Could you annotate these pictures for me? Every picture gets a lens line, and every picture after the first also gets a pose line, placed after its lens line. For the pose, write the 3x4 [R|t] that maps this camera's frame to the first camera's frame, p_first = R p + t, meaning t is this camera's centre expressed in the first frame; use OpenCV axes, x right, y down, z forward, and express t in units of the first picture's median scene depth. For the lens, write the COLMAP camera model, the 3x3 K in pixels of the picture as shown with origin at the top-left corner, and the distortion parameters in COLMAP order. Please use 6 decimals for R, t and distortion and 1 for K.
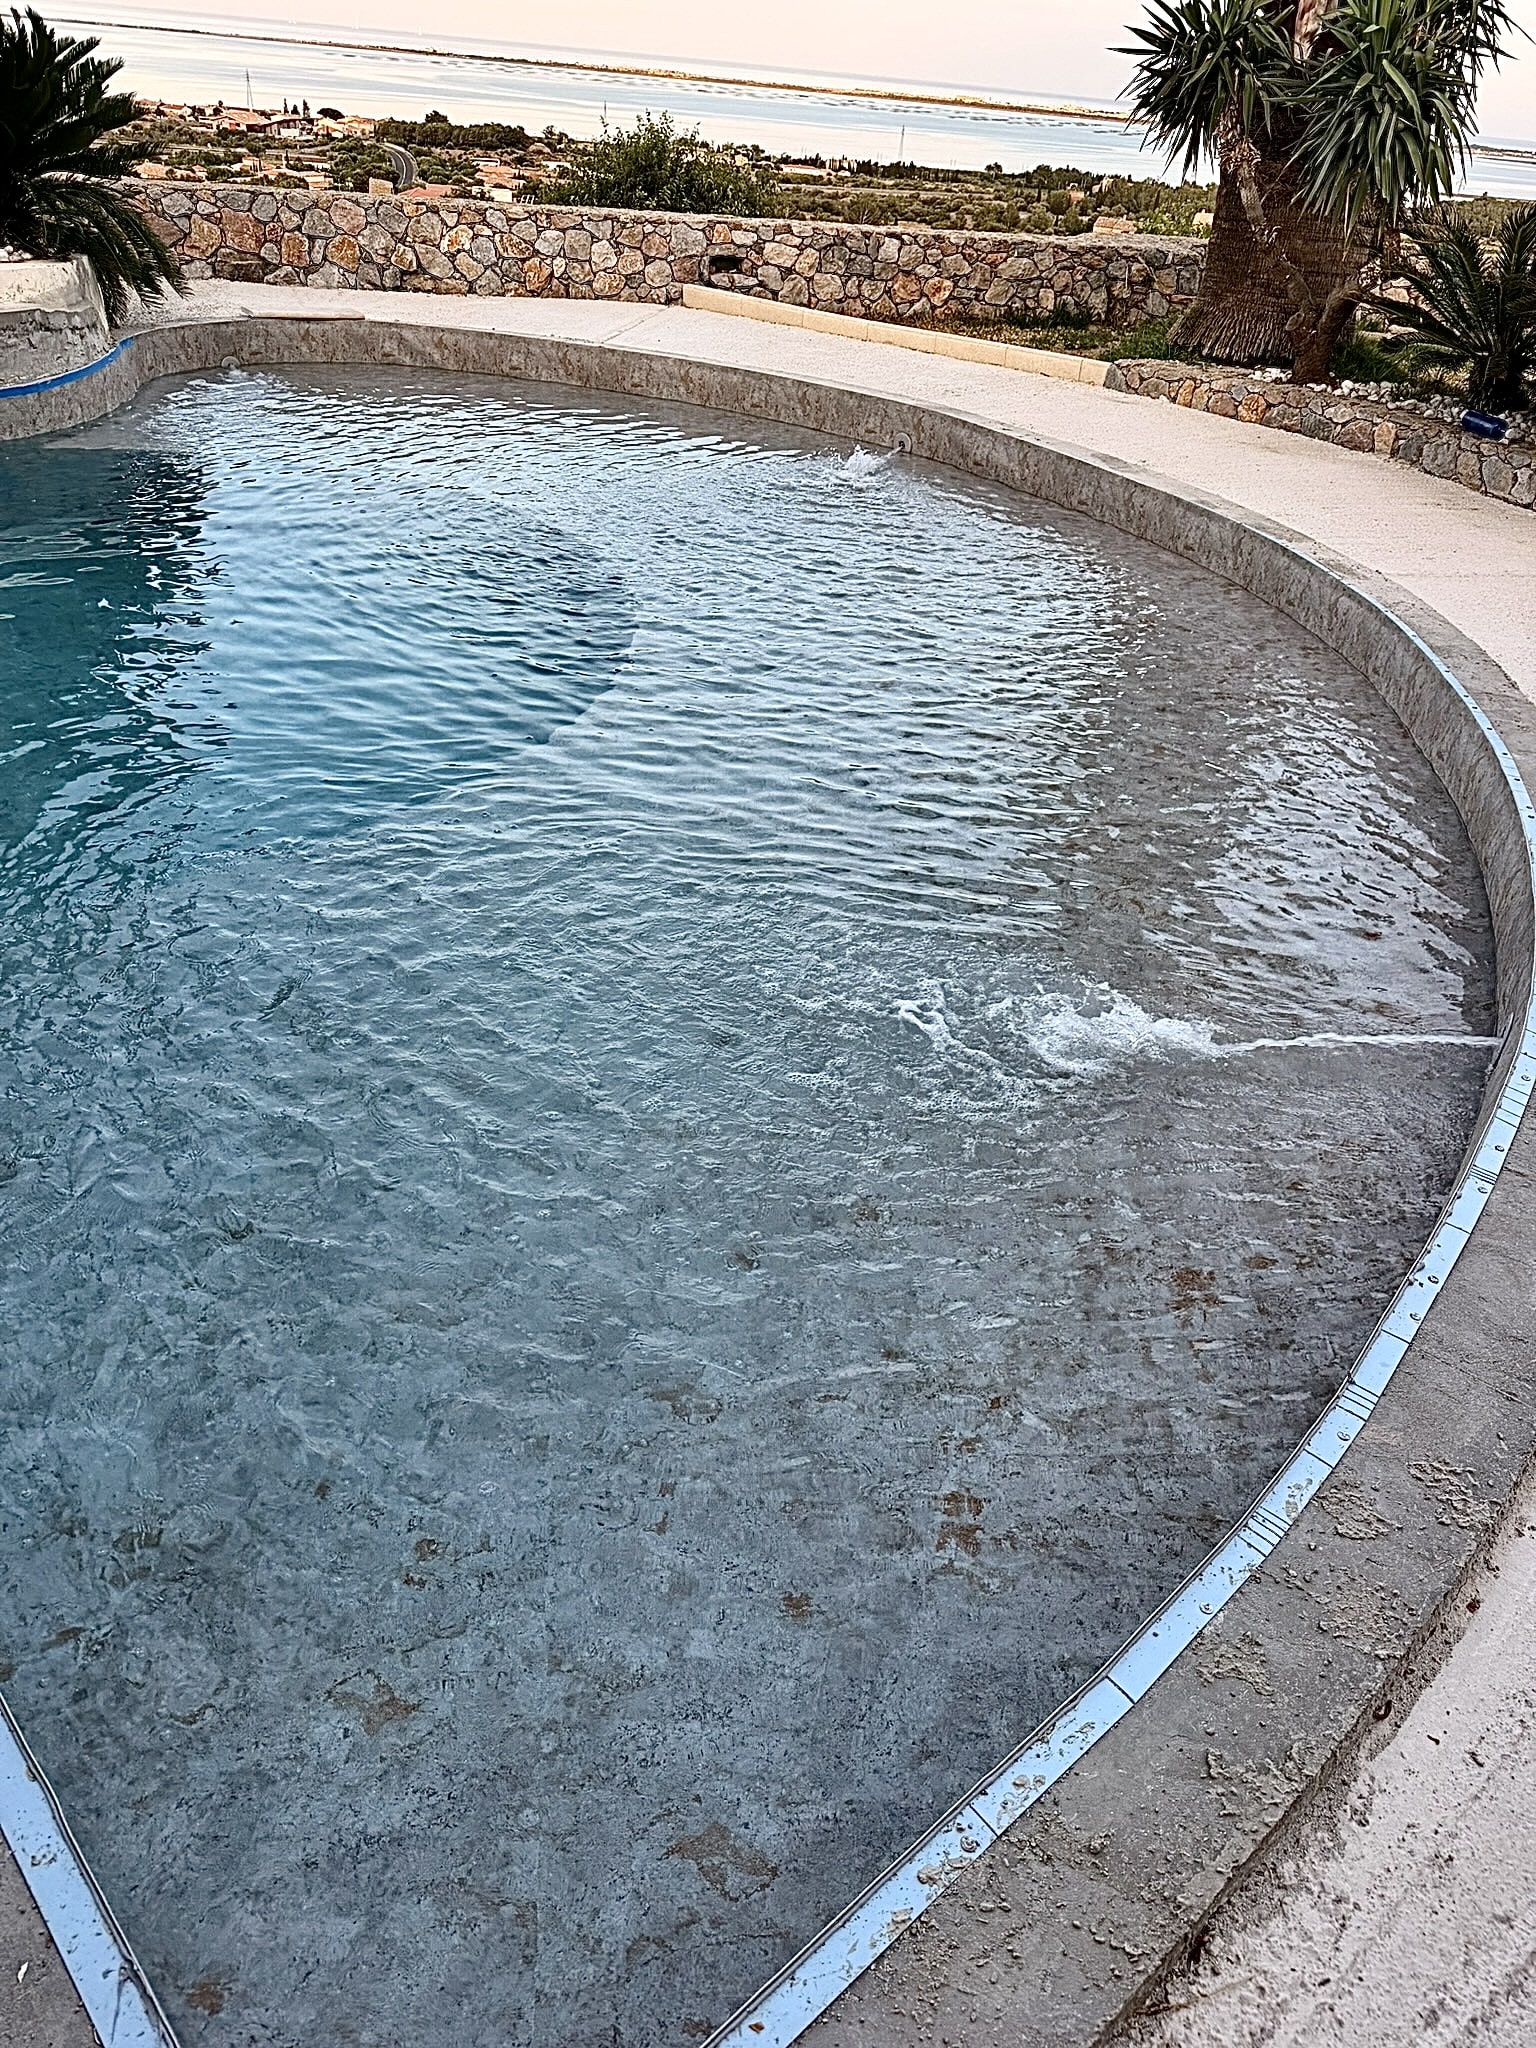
lens RADIAL K [[1406.8, 0, 767.0], [0, 1406.8, 1032.4], [0, 0, 1]] dist [0.006699, -0.002886]
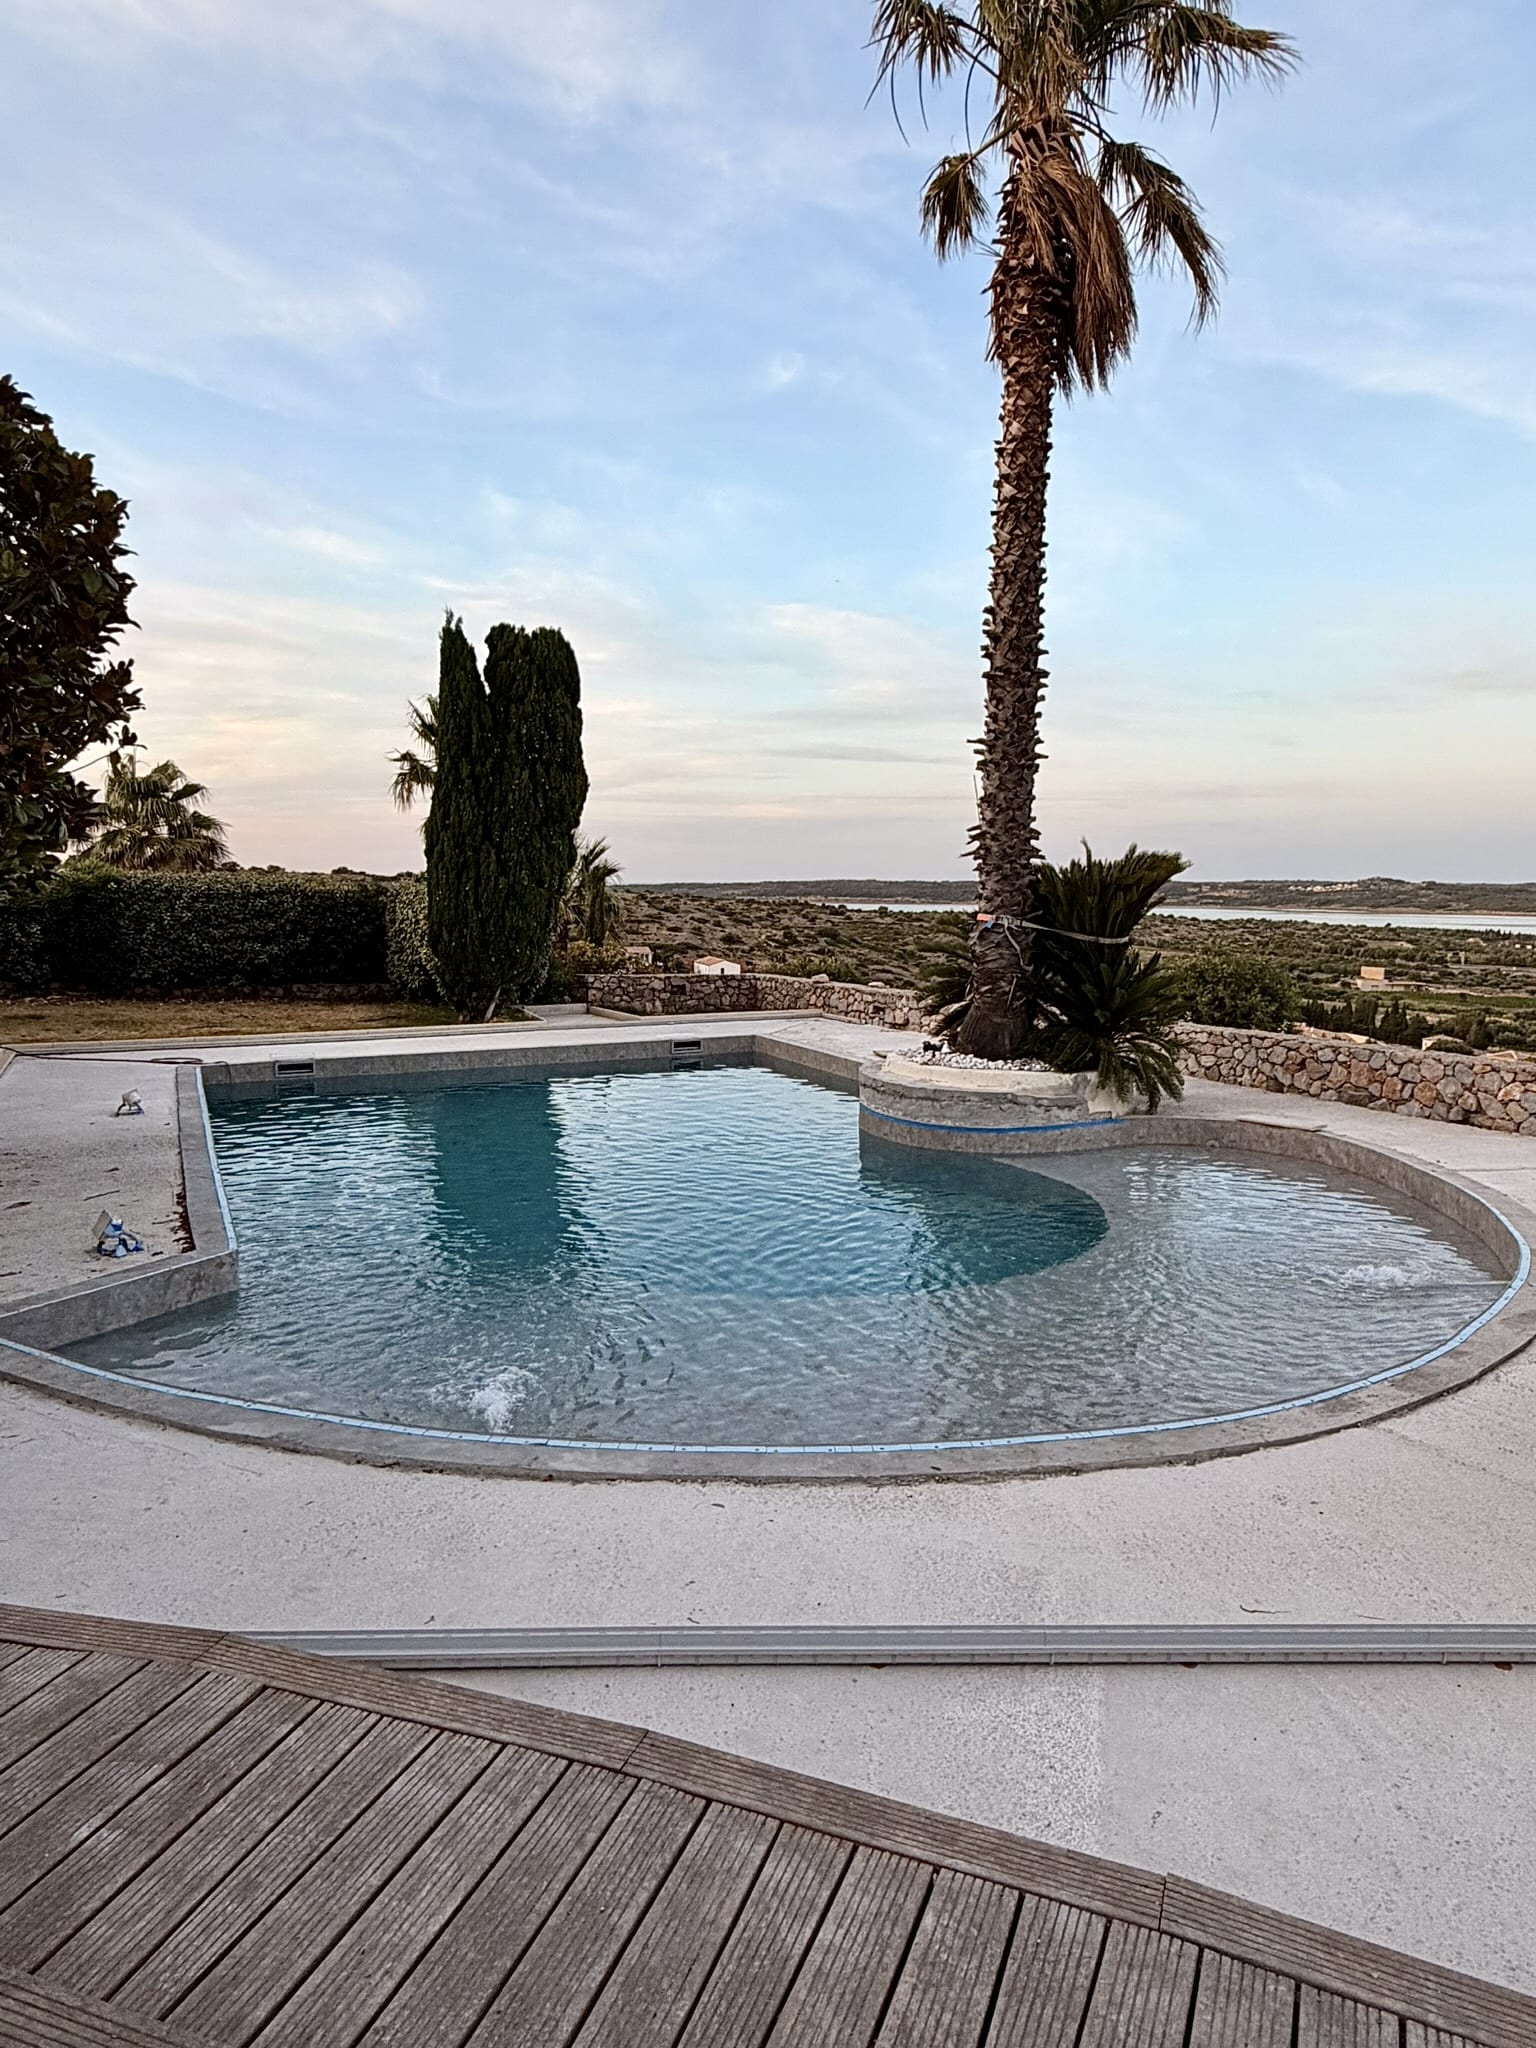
lens RADIAL K [[1302.8, 0, 756.8], [0, 1302.8, 1022.8], [0, 0, 1]] dist [0.004491, 0.001635]
pose [[0.278092, 0.026768, -0.960181, 0.649783], [-0.525834, 0.840770, -0.128855, -0.119228], [0.803843, 0.540730, 0.247887, 0.157433]]
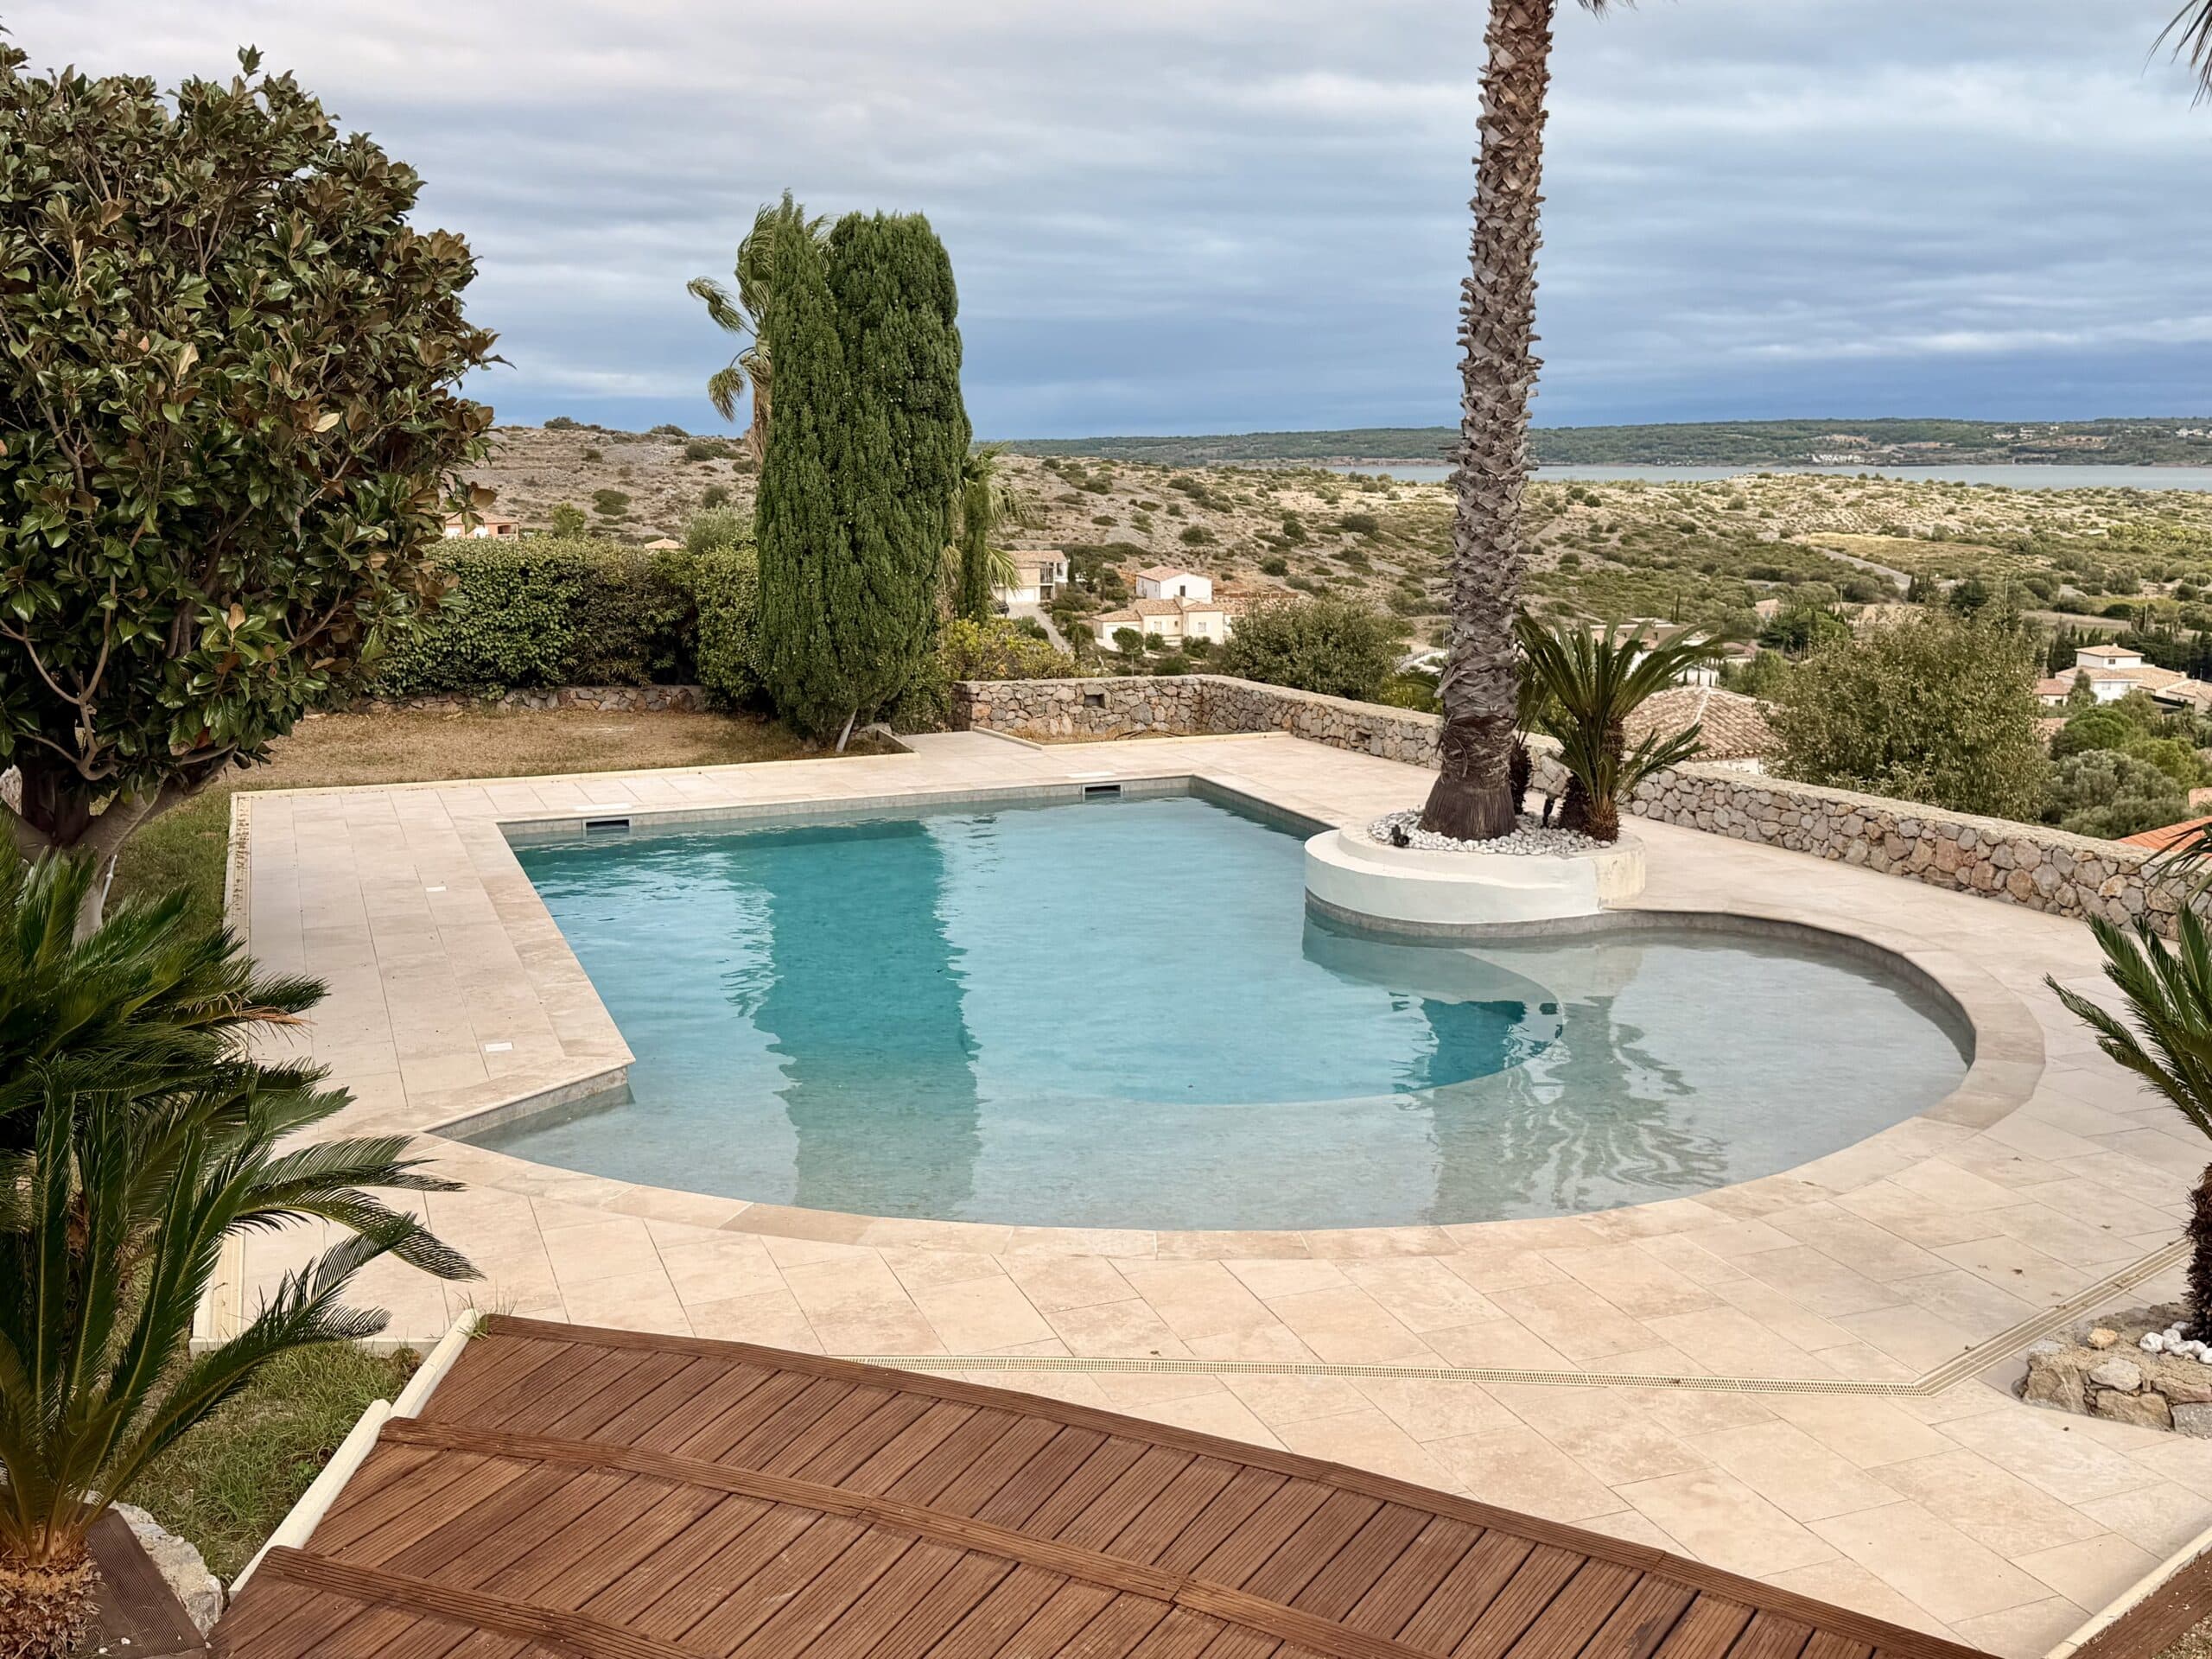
lens RADIAL K [[2142.6, 0, 1095.0], [0, 2142.6, 836.1], [0, 0, 1]] dist [0.189524, -0.347420]
pose [[0.212534, 0.102576, -0.971755, 1.062703], [-0.533540, 0.845329, -0.027460, -0.164073], [0.818636, 0.524307, 0.234390, 0.040885]]
